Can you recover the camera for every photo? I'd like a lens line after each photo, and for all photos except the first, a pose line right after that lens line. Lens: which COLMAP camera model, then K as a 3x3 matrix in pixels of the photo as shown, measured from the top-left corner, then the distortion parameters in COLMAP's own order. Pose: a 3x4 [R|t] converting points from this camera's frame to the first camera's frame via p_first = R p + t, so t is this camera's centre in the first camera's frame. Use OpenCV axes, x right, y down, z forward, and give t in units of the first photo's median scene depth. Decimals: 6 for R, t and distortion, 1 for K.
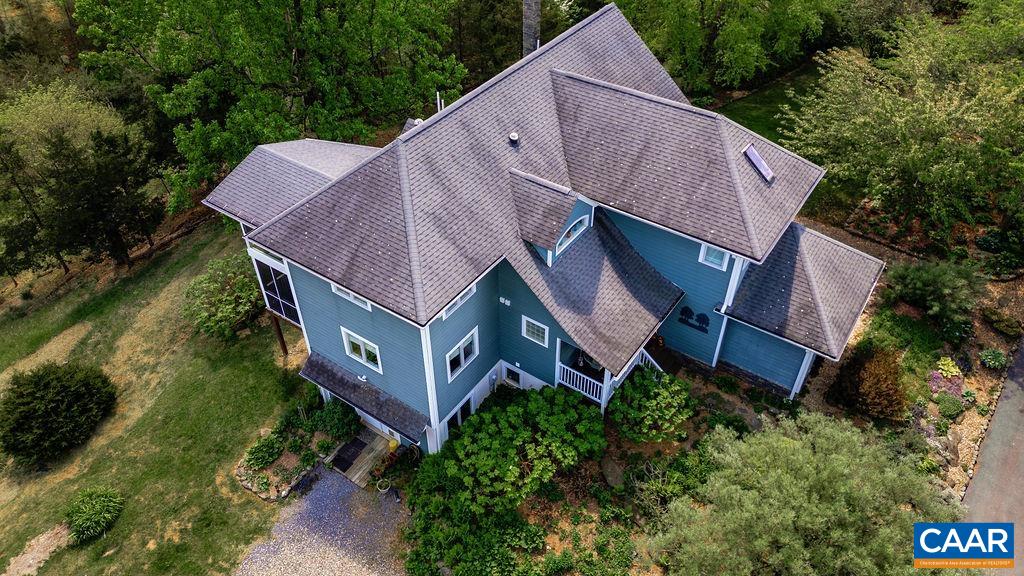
lens RADIAL K [[726.0, 0, 512.0], [0, 726.0, 288.0], [0, 0, 1]] dist [0.157481, -0.144954]
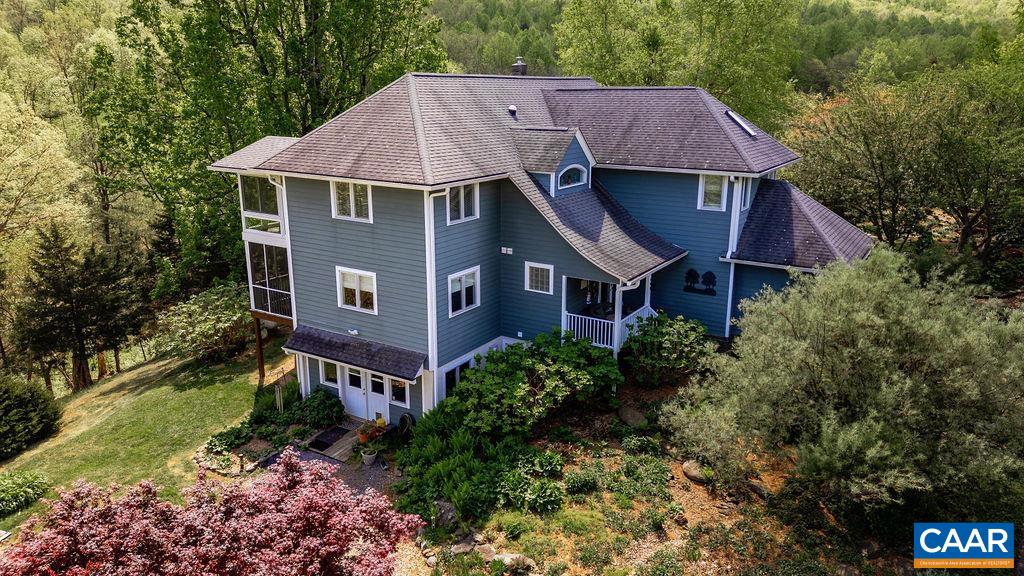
lens RADIAL K [[726.0, 0, 512.0], [0, 726.0, 288.0], [0, 0, 1]] dist [0.157481, -0.144954]
pose [[0.999022, -0.005405, 0.043892, -0.046443], [0.024493, 0.894009, -0.447379, 0.503242], [-0.036822, 0.448016, 0.893267, 0.148981]]
